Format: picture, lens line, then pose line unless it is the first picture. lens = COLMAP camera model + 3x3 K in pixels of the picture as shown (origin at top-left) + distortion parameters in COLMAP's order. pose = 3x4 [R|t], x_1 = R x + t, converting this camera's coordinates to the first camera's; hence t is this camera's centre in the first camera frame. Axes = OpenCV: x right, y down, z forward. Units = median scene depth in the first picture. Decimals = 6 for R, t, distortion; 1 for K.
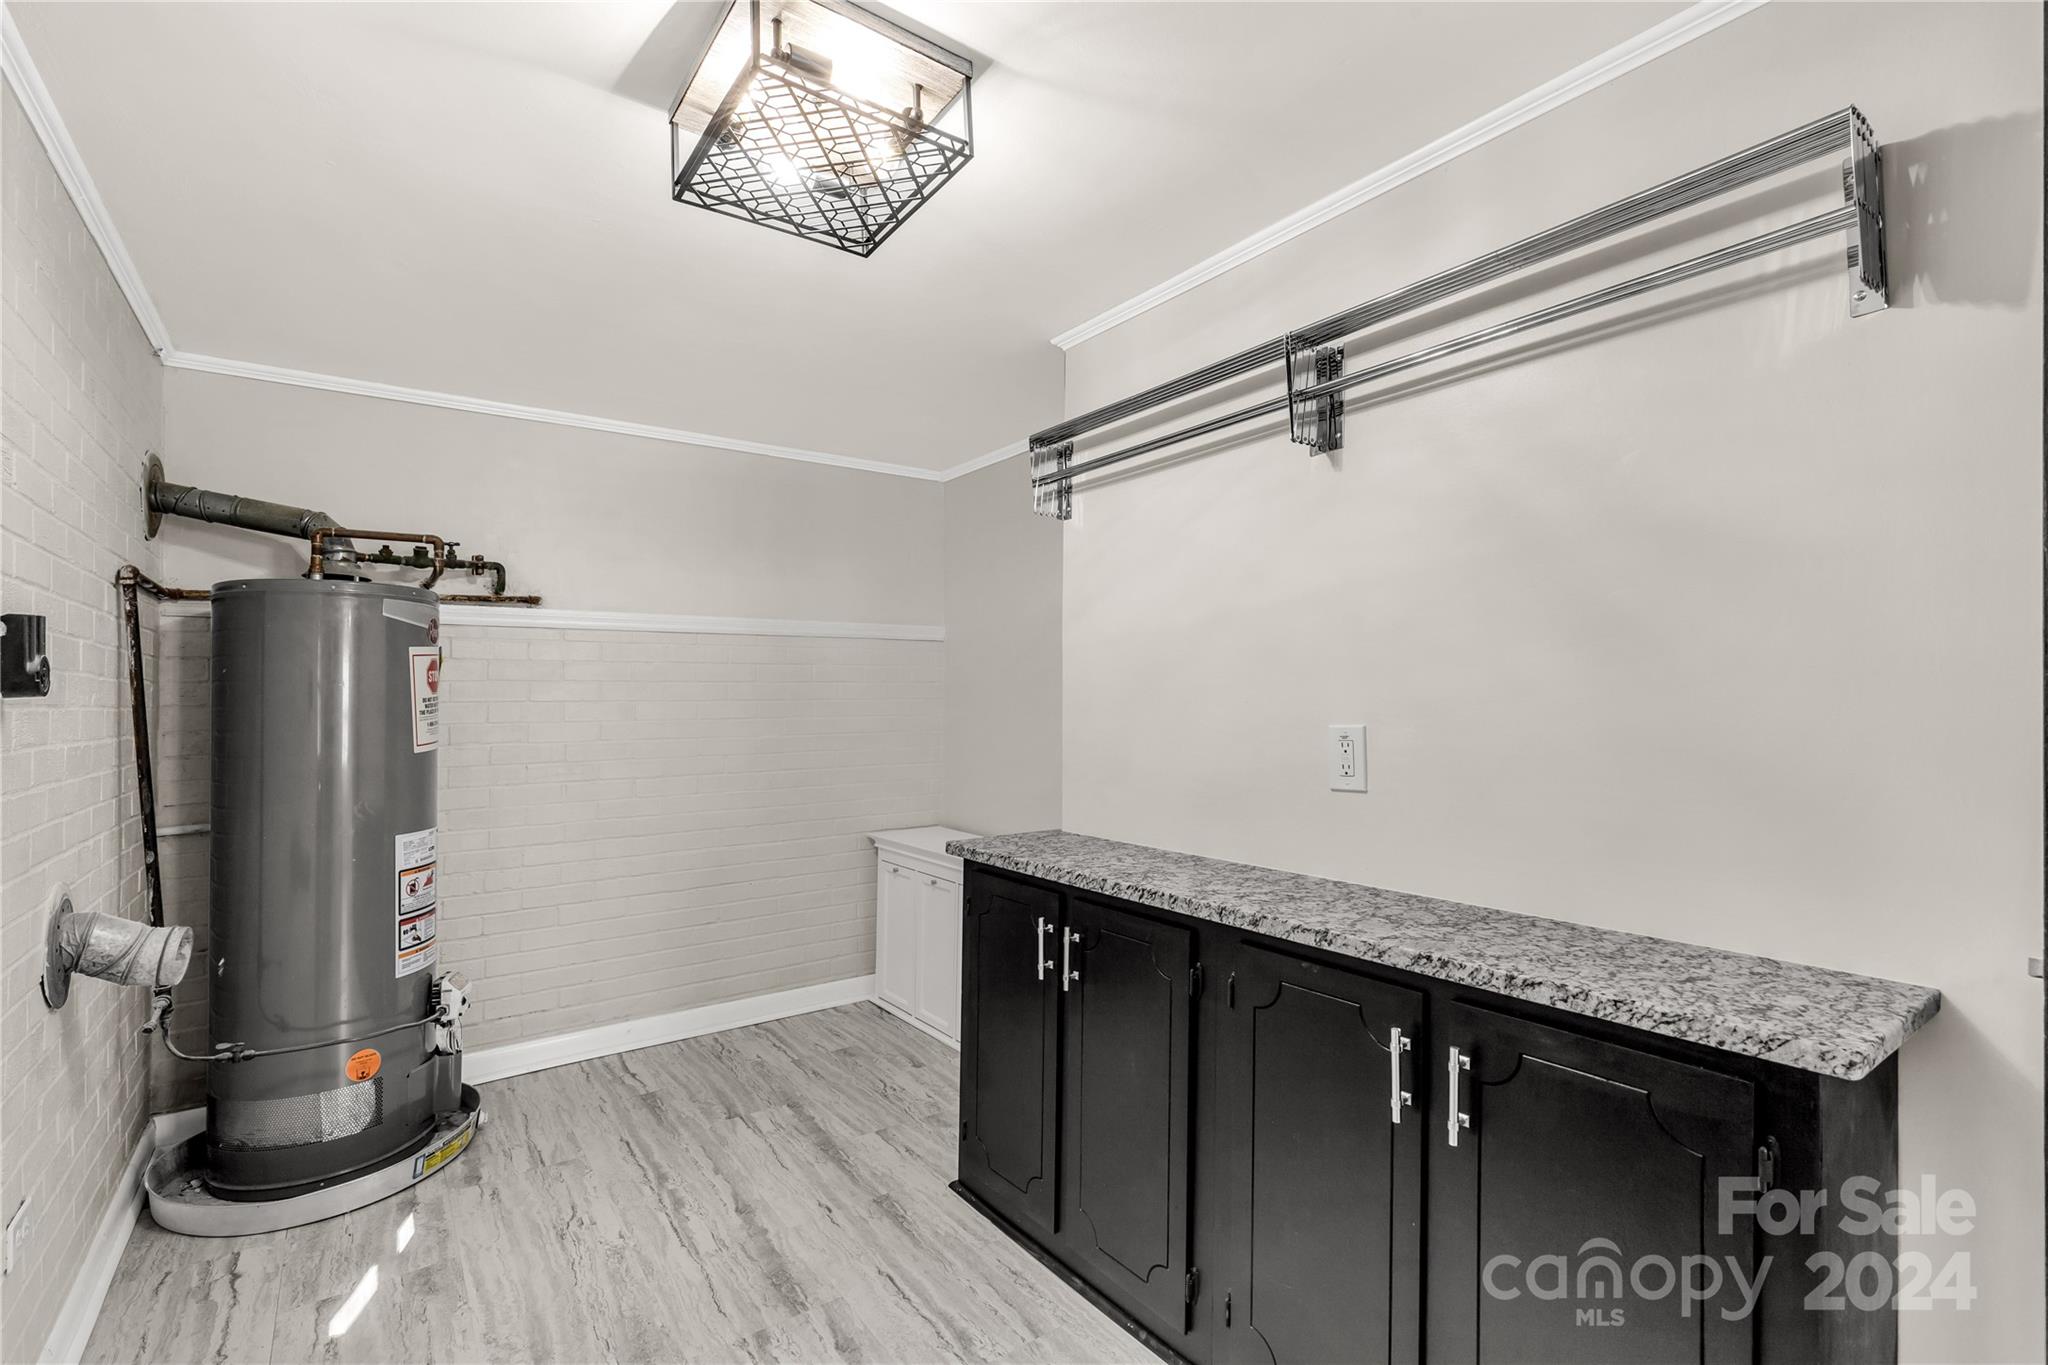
lens RADIAL K [[927.5, 0, 1077.4], [0, 927.5, 695.3], [0, 0, 1]] dist [0.004903, -0.000665]
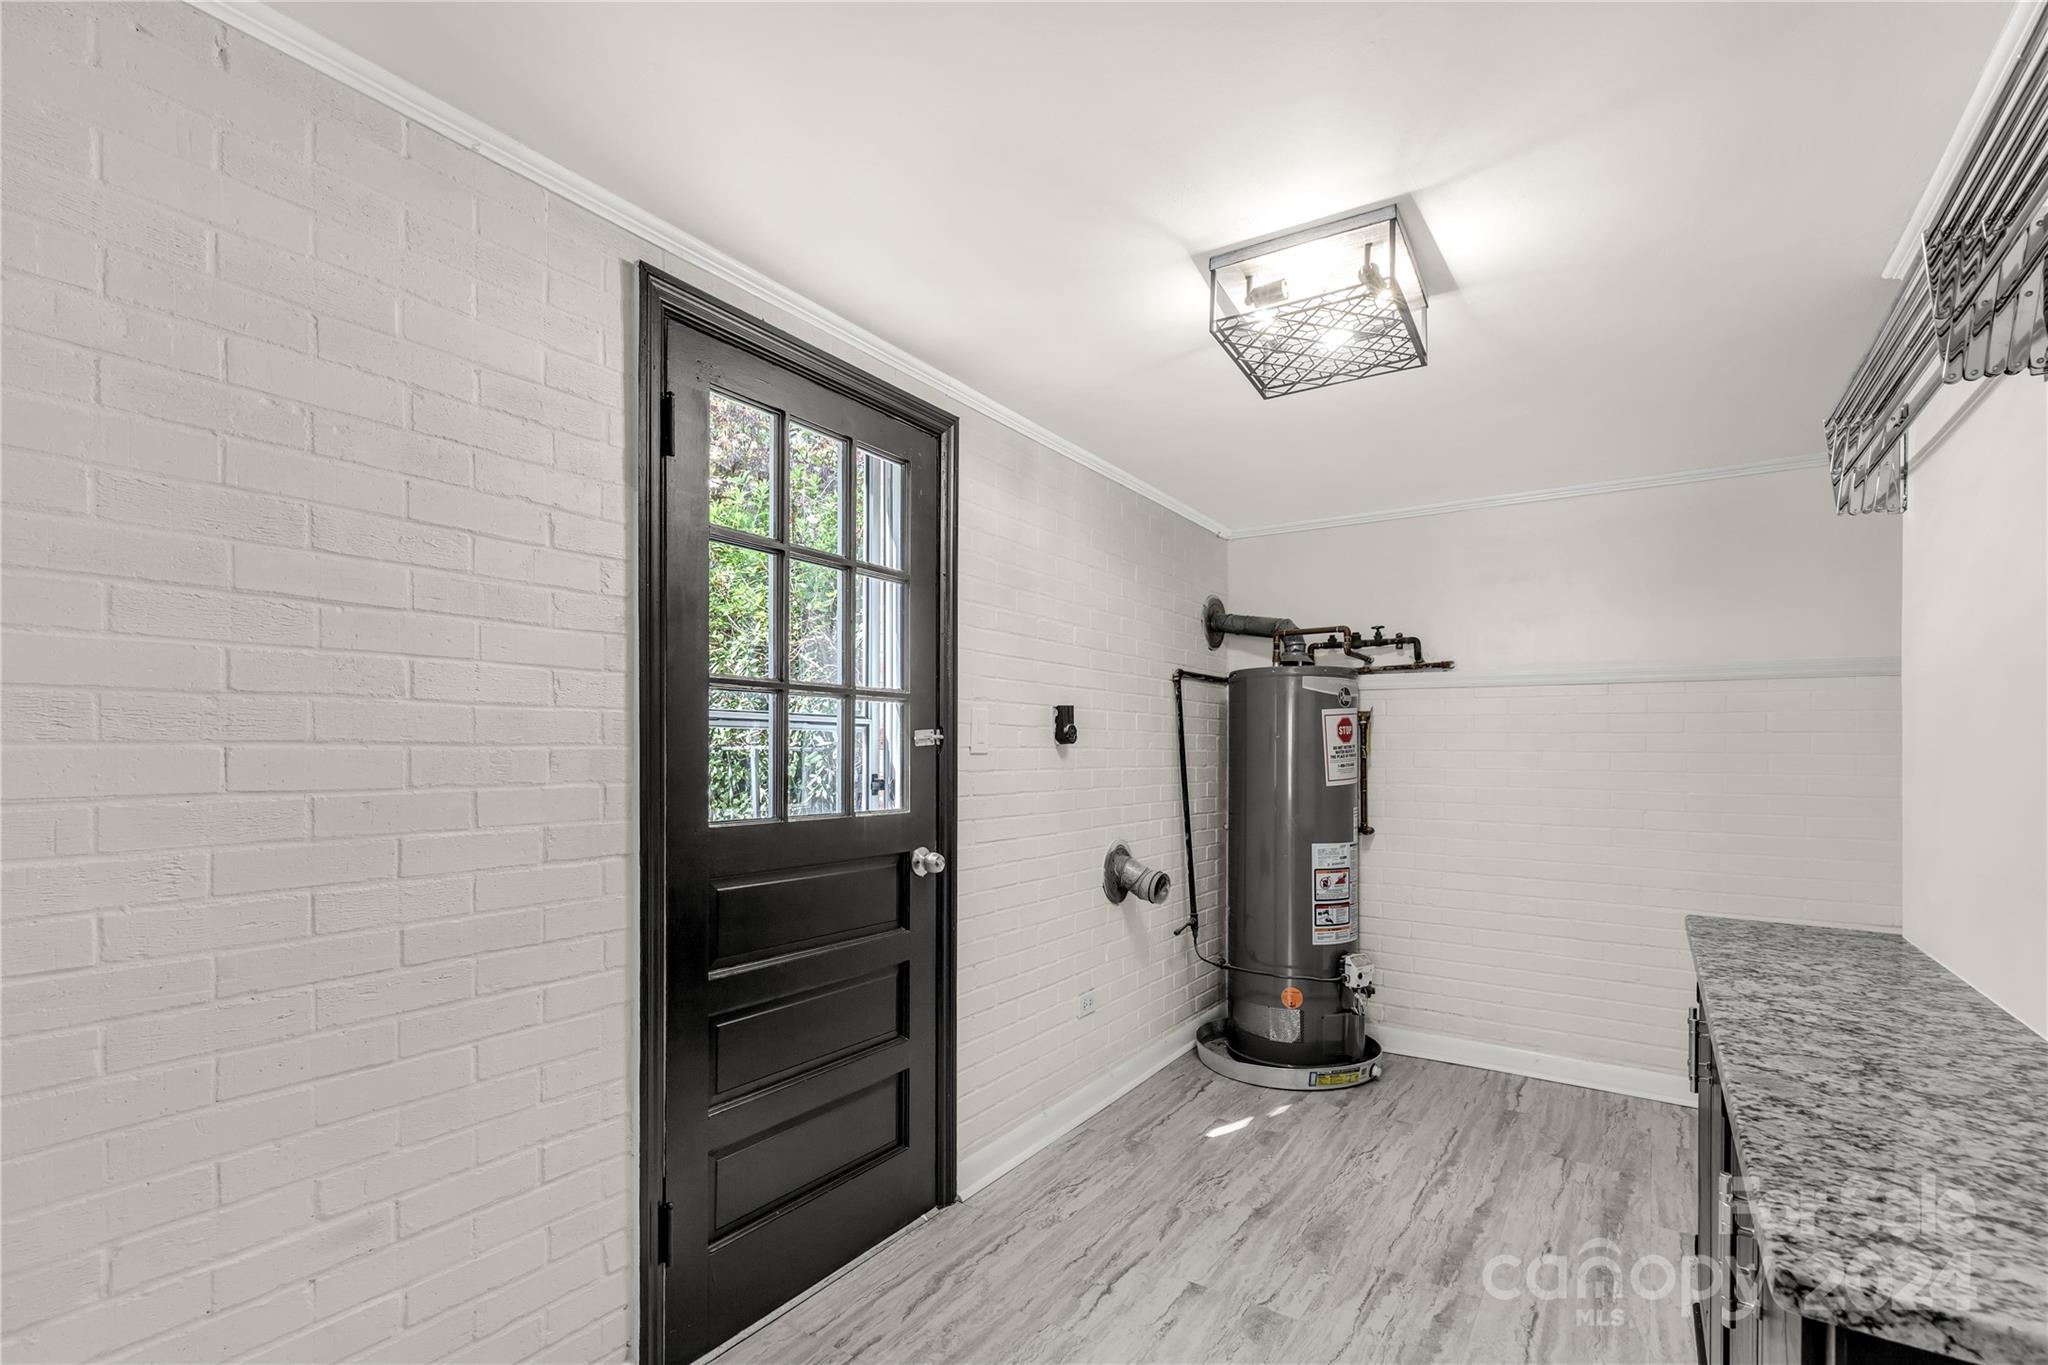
lens RADIAL K [[927.5, 0, 971.4], [0, 927.5, 757.2], [0, 0, 1]] dist [0.004903, -0.000665]
pose [[0.311455, 0.019734, -0.950056, 0.436064], [-0.006080, 0.999805, 0.018774, -0.003513], [0.950241, -0.000071, 0.311515, 0.068344]]
